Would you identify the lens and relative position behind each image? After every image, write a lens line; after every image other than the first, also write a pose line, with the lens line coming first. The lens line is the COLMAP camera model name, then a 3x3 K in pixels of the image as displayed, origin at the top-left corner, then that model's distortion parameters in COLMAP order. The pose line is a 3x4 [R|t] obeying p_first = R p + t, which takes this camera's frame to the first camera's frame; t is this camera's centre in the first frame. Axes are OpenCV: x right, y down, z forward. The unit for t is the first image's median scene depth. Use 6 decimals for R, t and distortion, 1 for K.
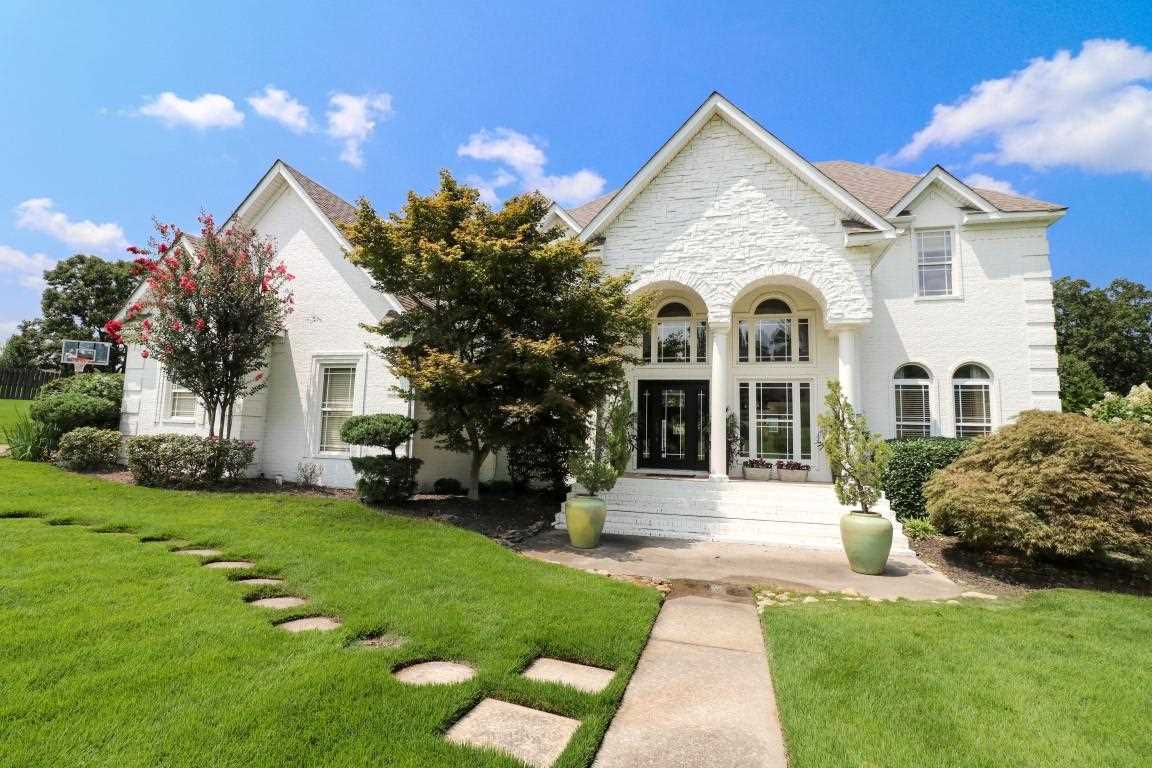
lens RADIAL K [[531.0, 0, 572.5], [0, 531.0, 380.3], [0, 0, 1]] dist [0.000447, -0.012034]
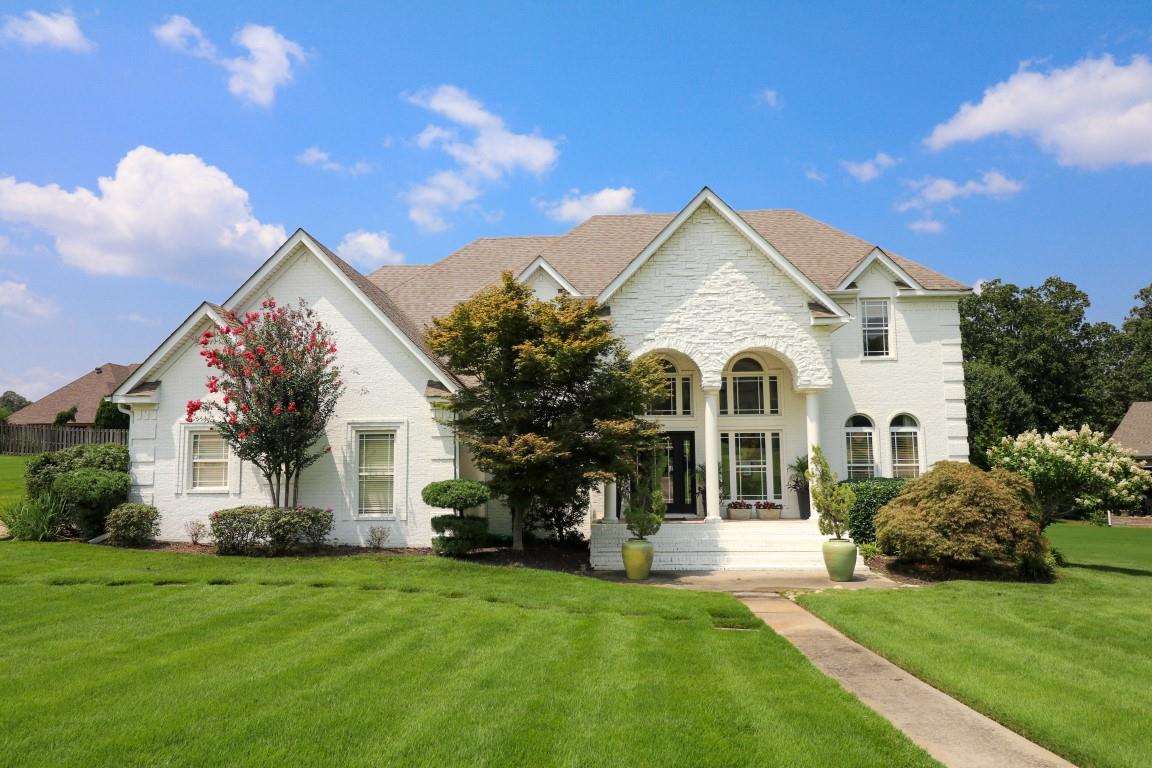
lens RADIAL K [[784.1, 0, 549.8], [0, 784.1, 380.9], [0, 0, 1]] dist [0.007940, 0.001708]
pose [[0.975662, -0.013822, 0.218843, -0.455944], [0.013169, 0.999903, 0.004446, -0.135288], [-0.218884, -0.001456, 0.975750, -0.613179]]
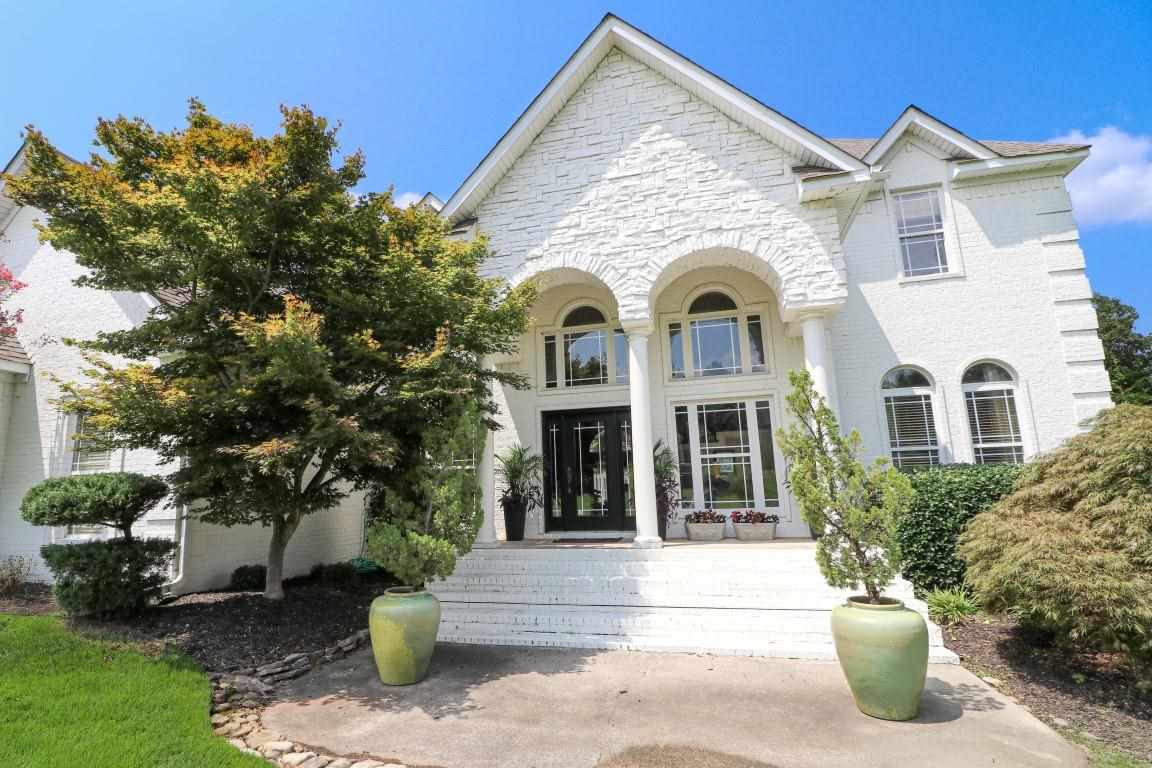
lens RADIAL K [[543.8, 0, 550.4], [0, 543.8, 397.3], [0, 0, 1]] dist [0.000191, -0.010684]
pose [[0.998357, -0.052353, 0.023277, 0.144589], [0.053869, 0.996079, -0.070180, 0.040424], [-0.019512, 0.071318, 0.997263, 0.290040]]
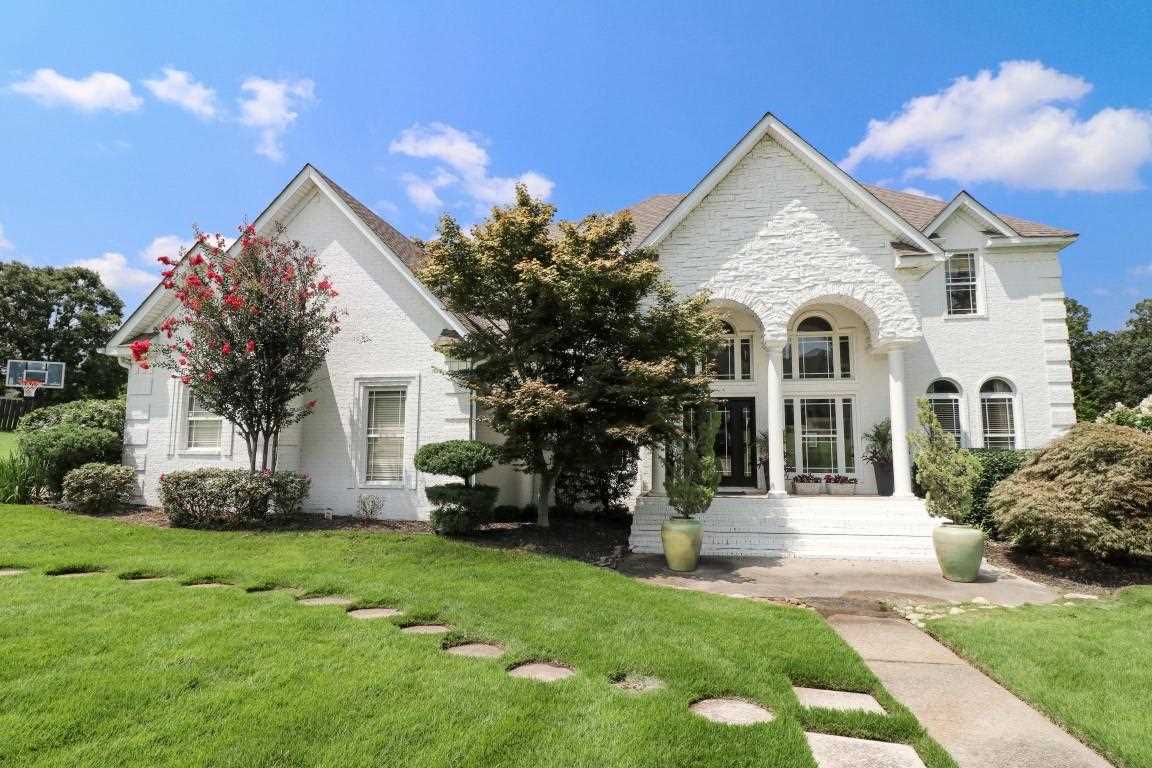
lens RADIAL K [[547.8, 0, 591.9], [0, 547.8, 394.7], [0, 0, 1]] dist [-0.000843, -0.010701]
pose [[0.992707, -0.014636, 0.119659, -0.202625], [0.014185, 0.999889, 0.004617, -0.016424], [-0.119713, -0.002886, 0.992804, 0.004156]]
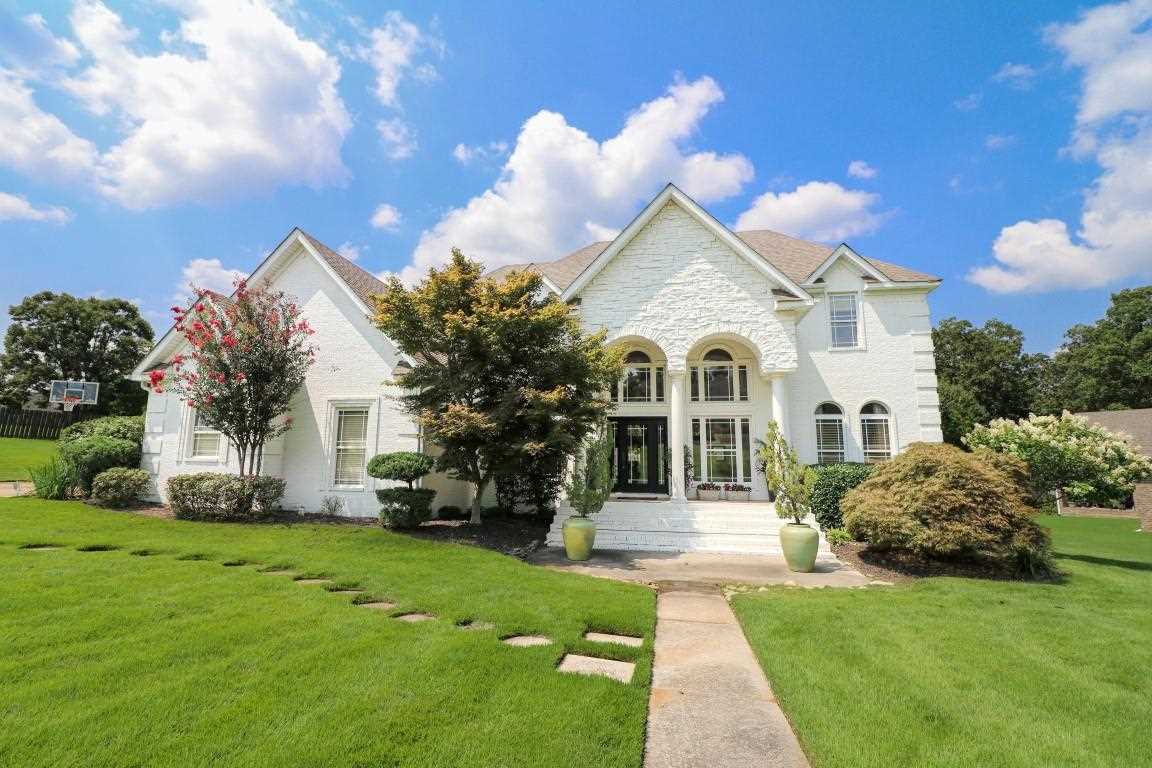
lens RADIAL K [[510.8, 0, 563.0], [0, 510.8, 385.9], [0, 0, 1]] dist [-0.000884, -0.010766]
pose [[0.995848, -0.004925, 0.090895, -0.091169], [0.008495, 0.999206, -0.038929, -0.031142], [-0.090631, 0.039540, 0.995099, -0.140066]]
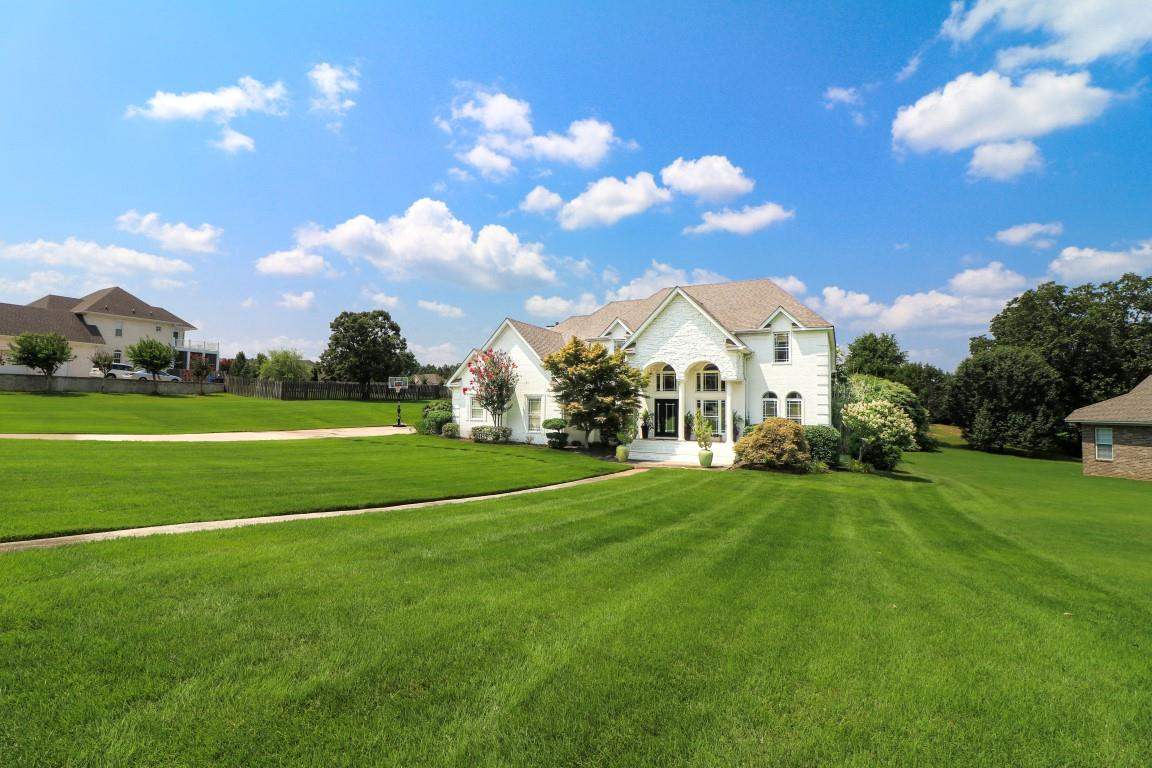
lens RADIAL K [[531.0, 0, 572.5], [0, 531.0, 380.3], [0, 0, 1]] dist [0.000447, -0.012034]
pose [[0.981547, -0.022711, -0.189865, 0.256973], [0.033614, 0.997953, 0.054404, -0.262384], [0.188241, -0.059782, 0.980302, -1.594462]]
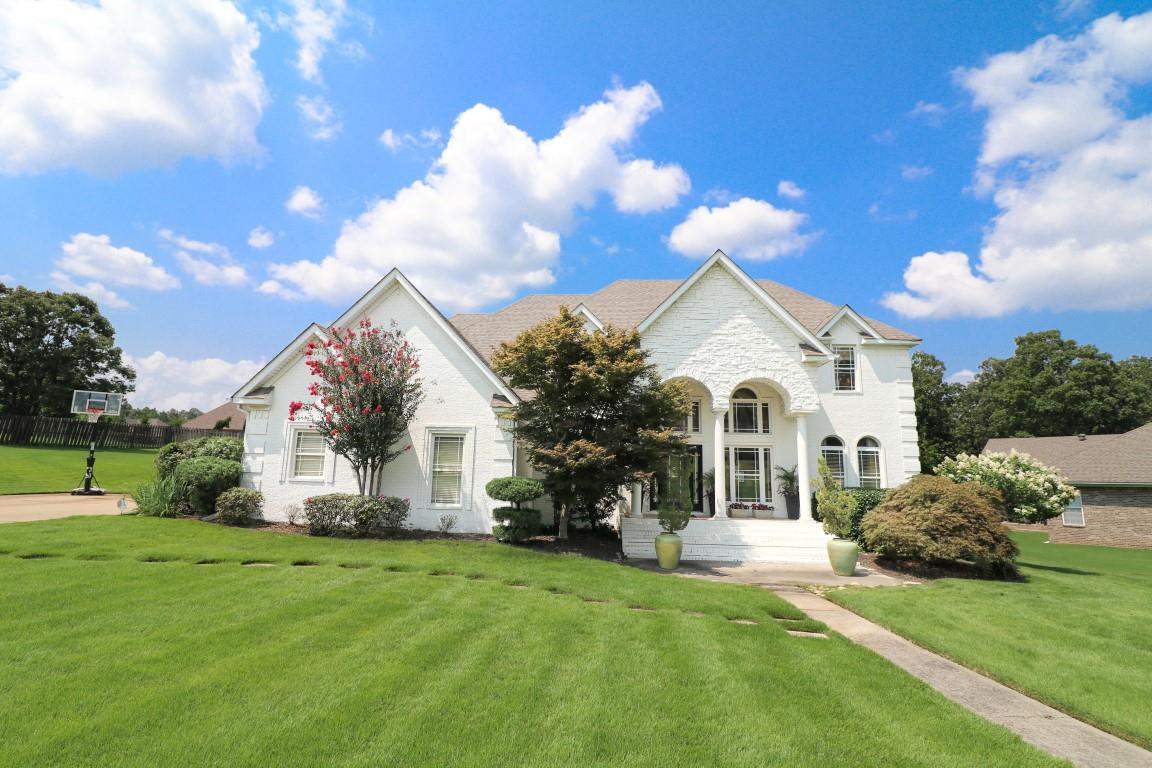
lens RADIAL K [[526.2, 0, 560.6], [0, 526.2, 384.3], [0, 0, 1]] dist [0.001221, -0.012372]
pose [[0.975668, 0.031068, 0.217042, -0.469493], [-0.019724, 0.998333, -0.054239, -0.089032], [-0.218365, 0.048638, 0.974654, -0.303961]]
